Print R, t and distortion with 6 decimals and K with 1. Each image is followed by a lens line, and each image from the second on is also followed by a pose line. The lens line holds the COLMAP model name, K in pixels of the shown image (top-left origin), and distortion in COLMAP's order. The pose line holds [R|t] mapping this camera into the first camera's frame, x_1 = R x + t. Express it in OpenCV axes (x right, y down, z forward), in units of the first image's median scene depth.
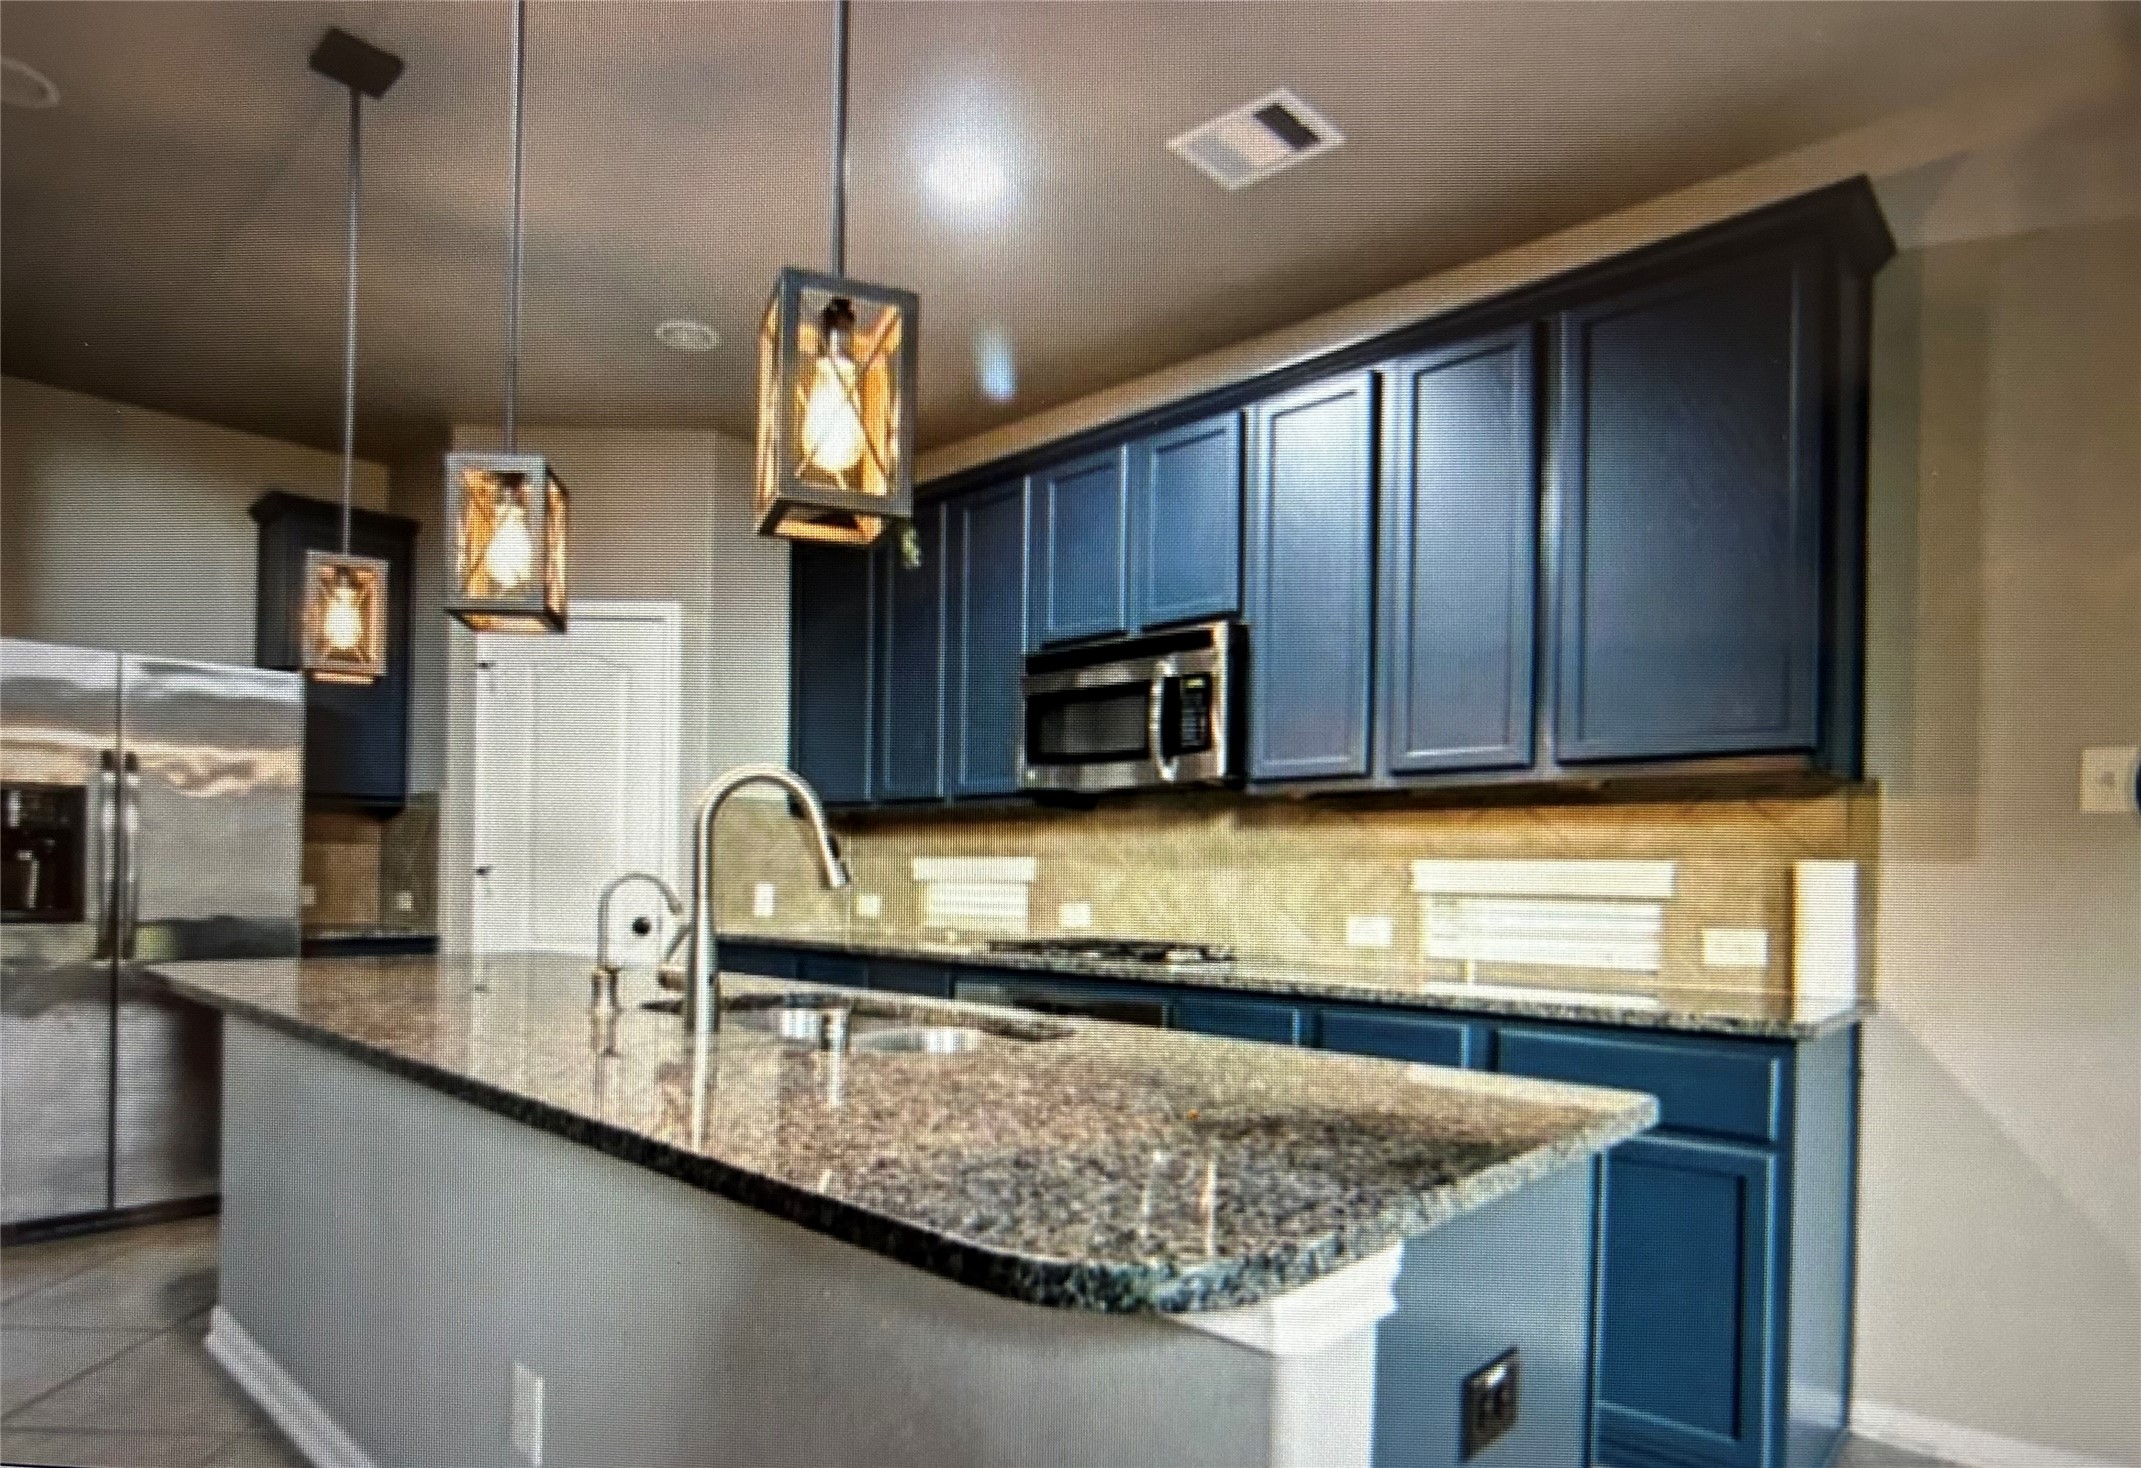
lens RADIAL K [[1181.4, 0, 1007.4], [0, 1181.4, 844.4], [0, 0, 1]] dist [0.000371, 0.000086]
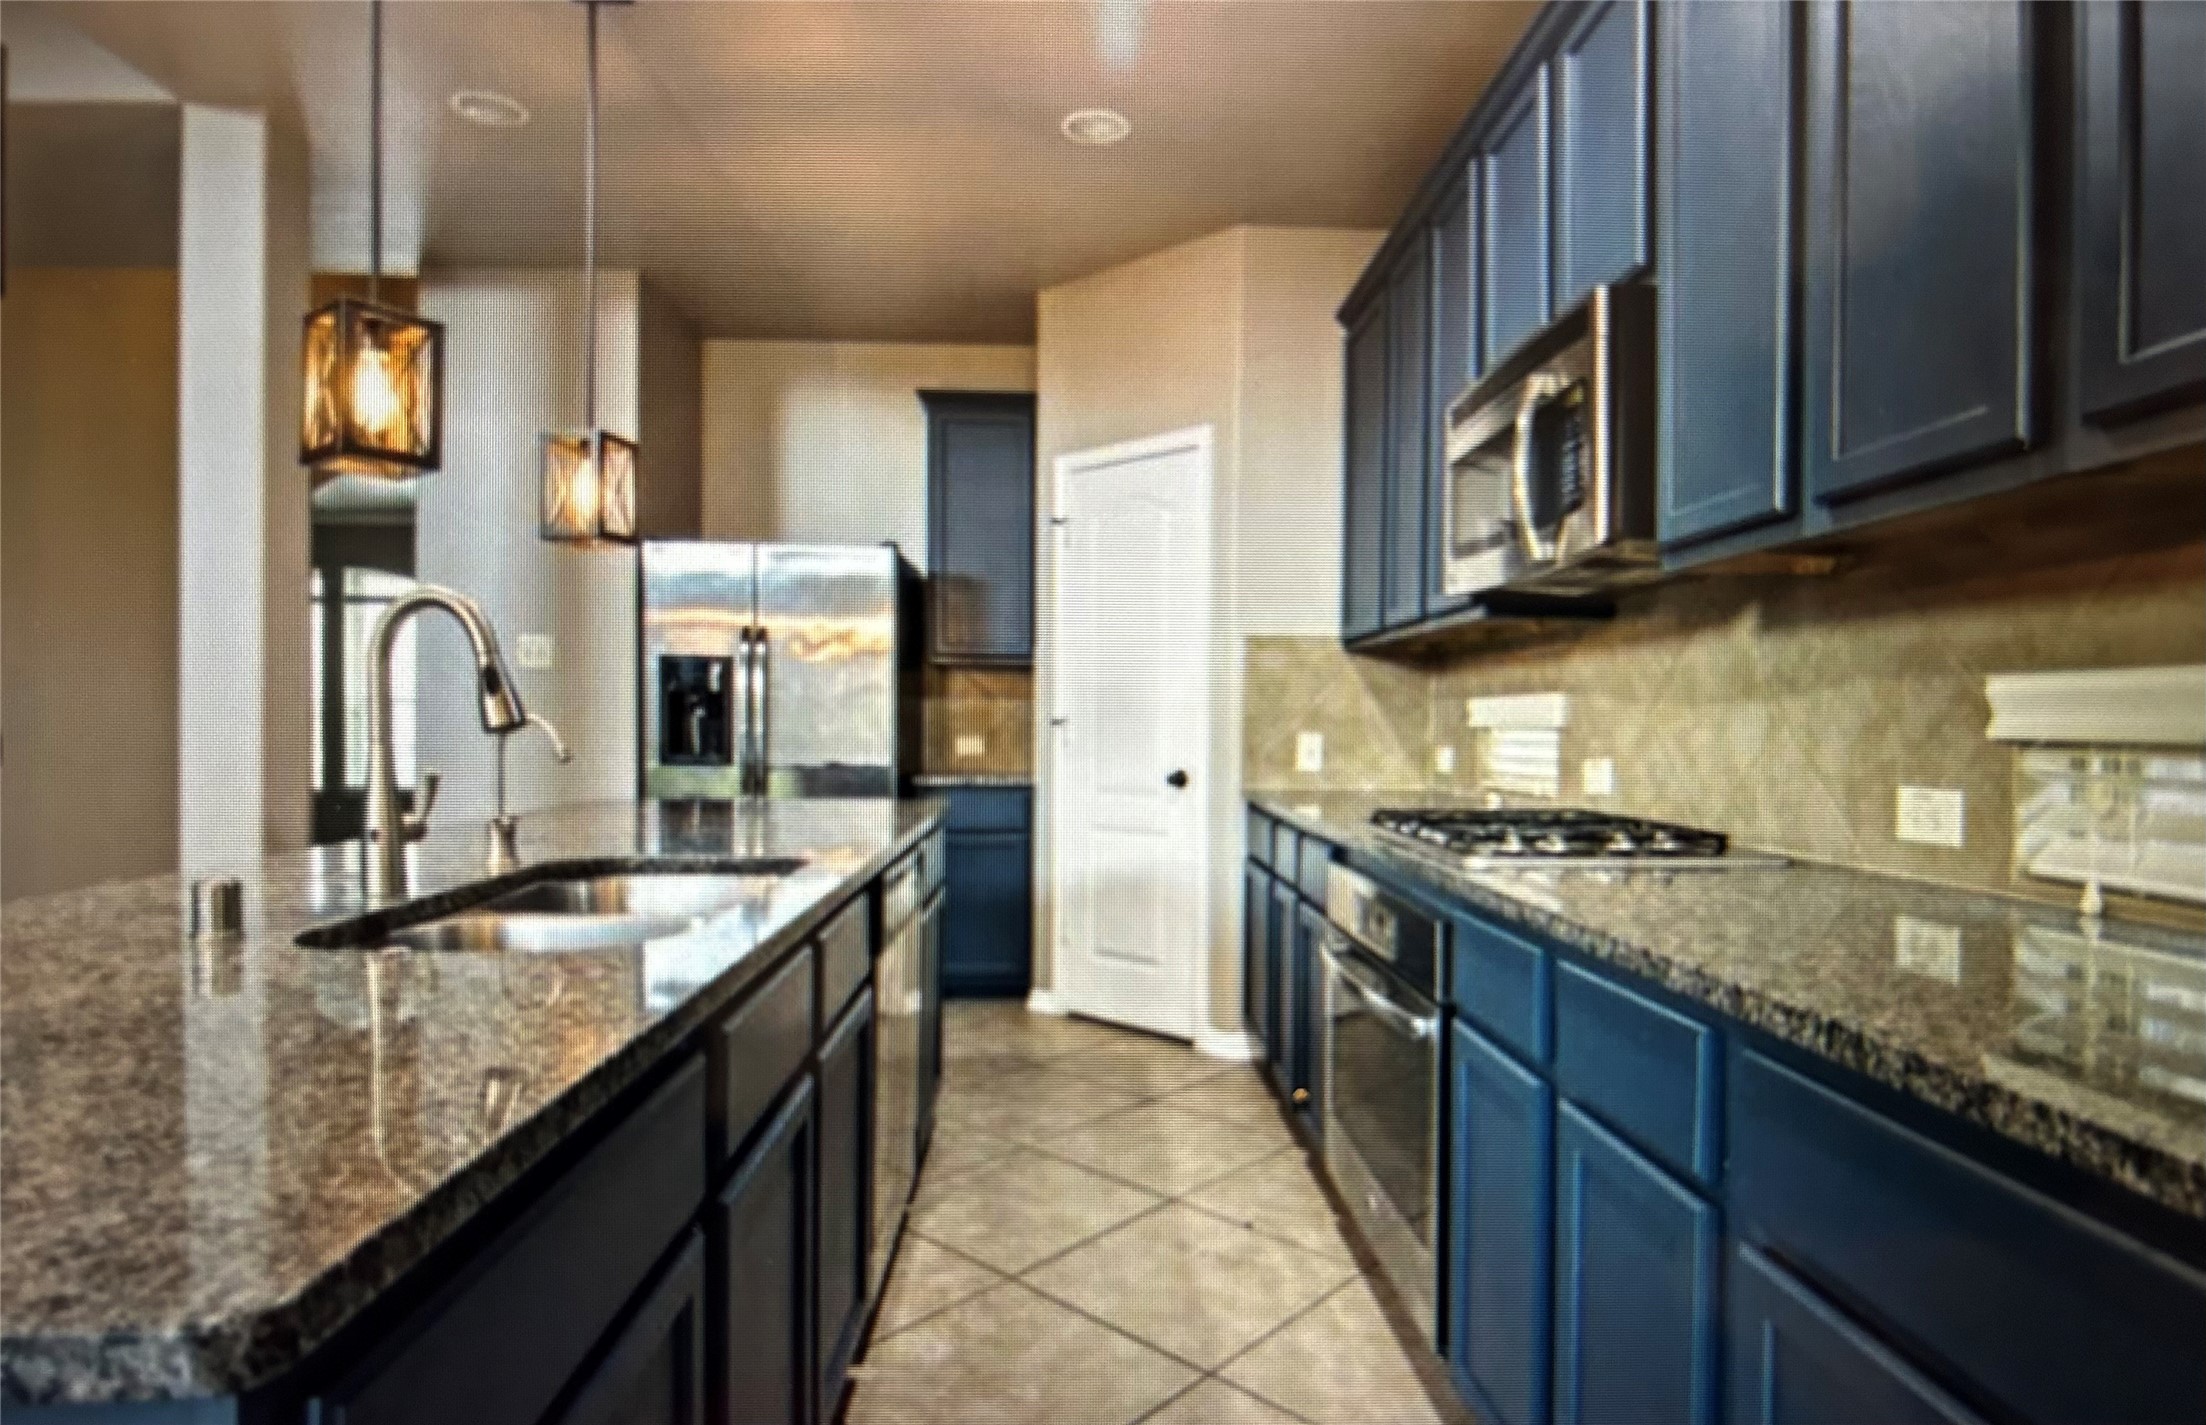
lens RADIAL K [[1195.2, 0, 1106.0], [0, 1195.2, 724.7], [0, 0, 1]] dist [0.005906, -0.000184]
pose [[0.739244, -0.009019, -0.673377, 0.339191], [0.022906, 0.999668, 0.011757, 0.016676], [0.673048, -0.024116, 0.739206, 0.313972]]
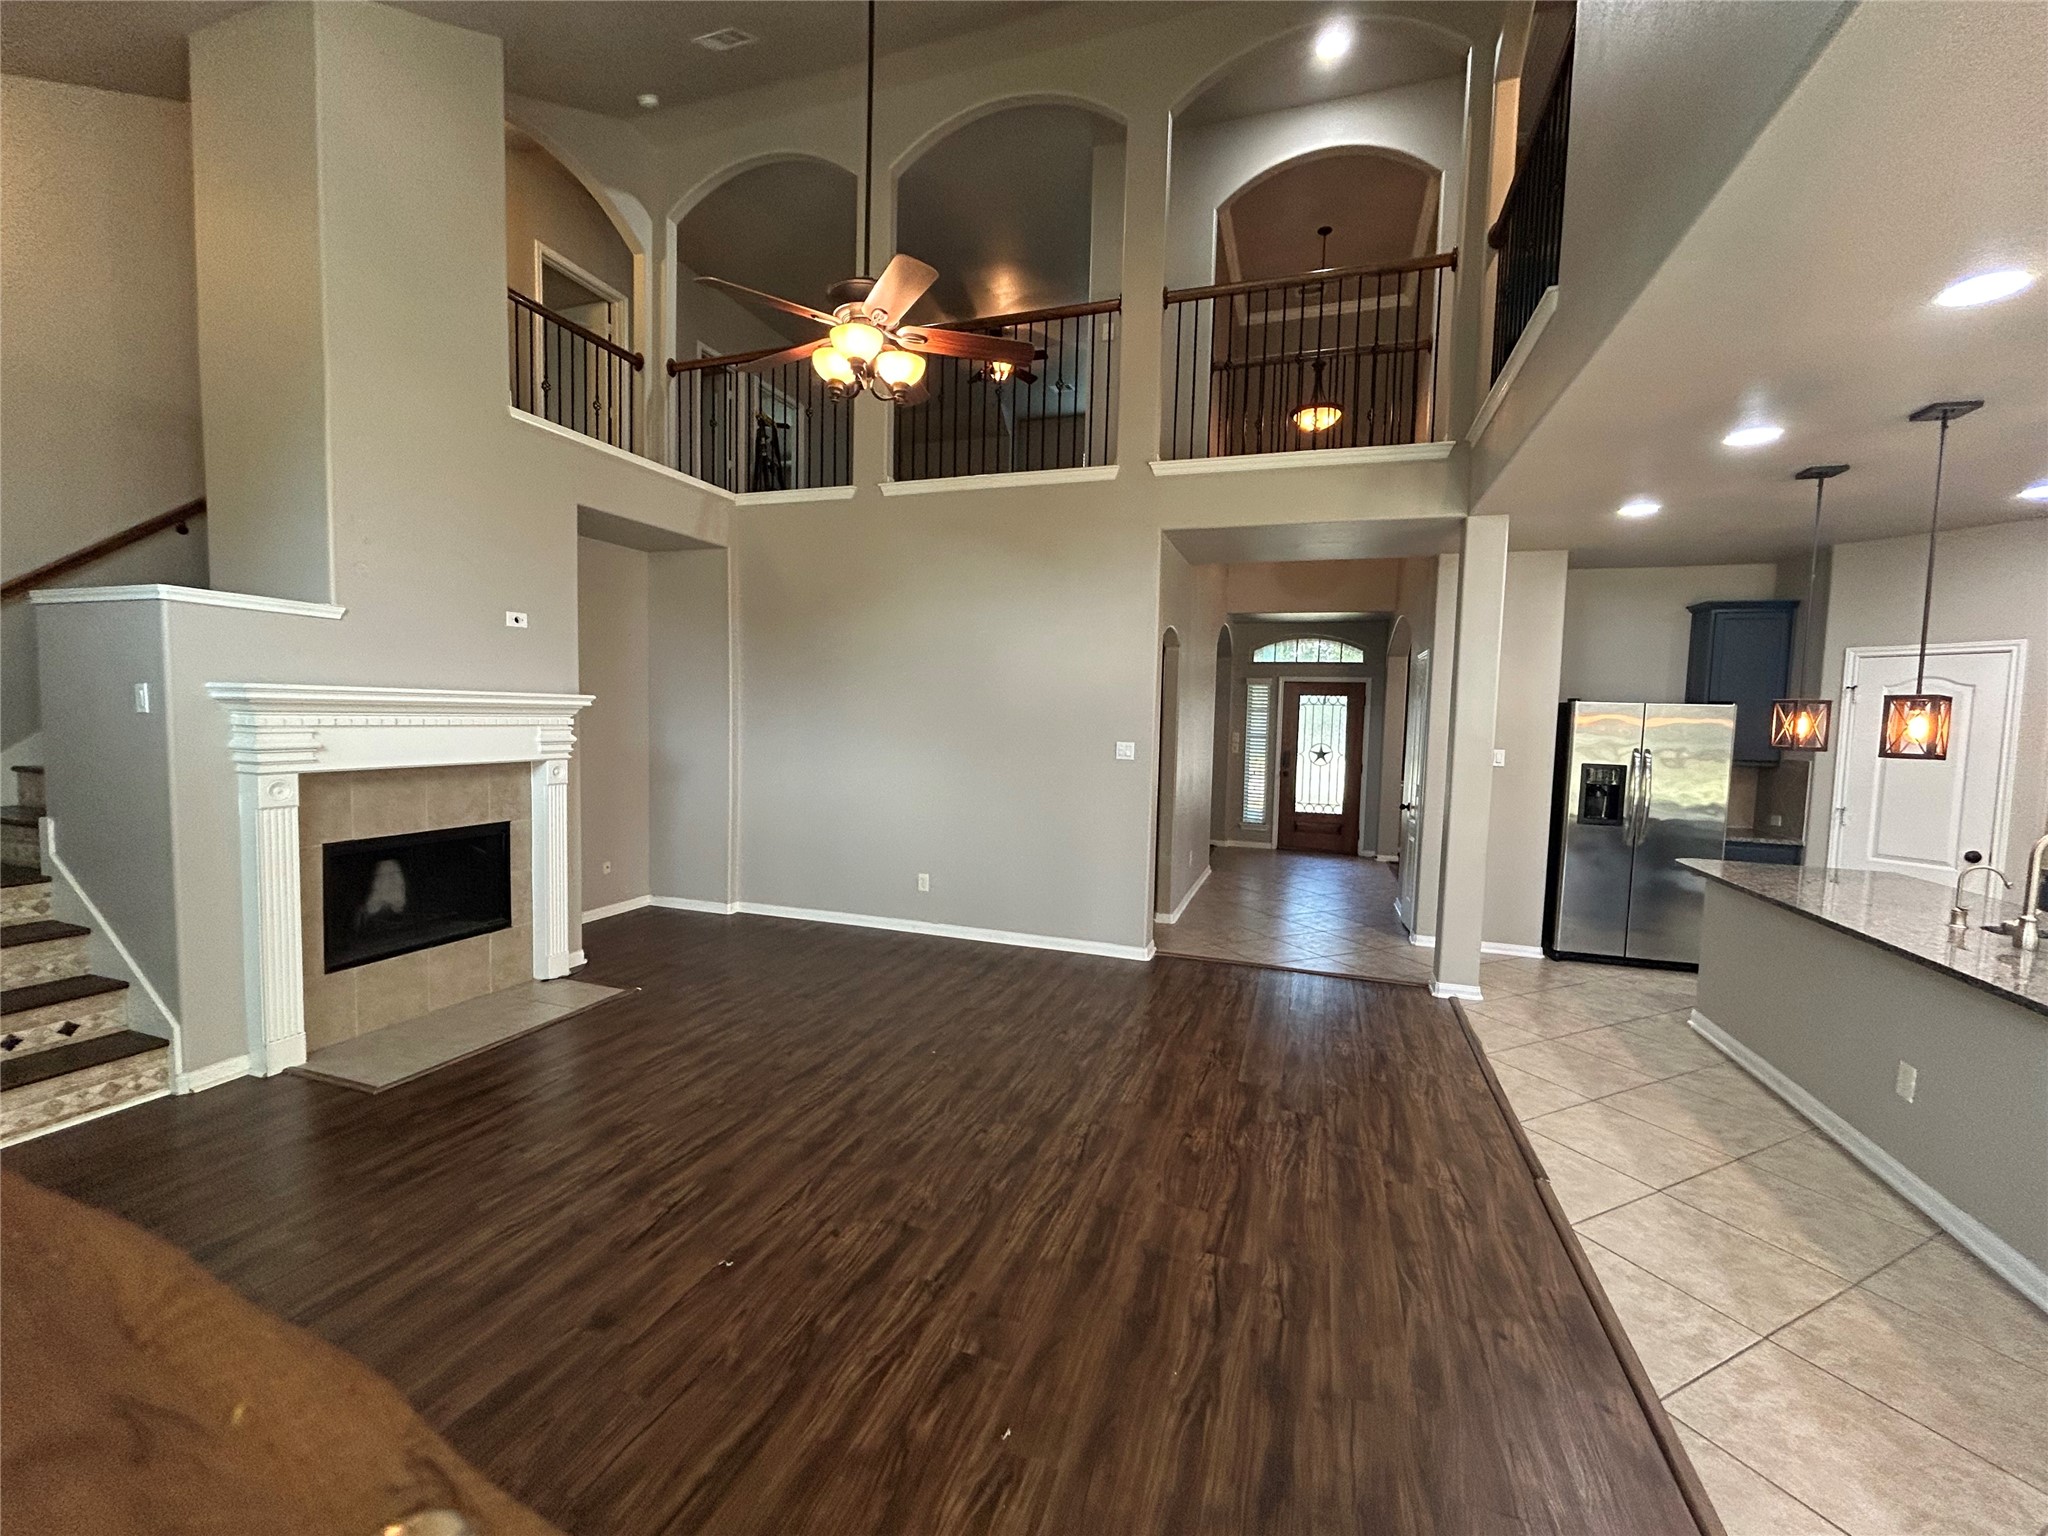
lens RADIAL K [[833.5, 0, 1021.7], [0, 833.5, 763.7], [0, 0, 1]] dist [-0.001710, 0.000375]
pose [[0.410996, 0.044978, -0.910527, 0.176675], [0.006597, 0.998609, 0.052307, -0.134160], [0.911613, -0.027505, 0.410128, -0.635976]]
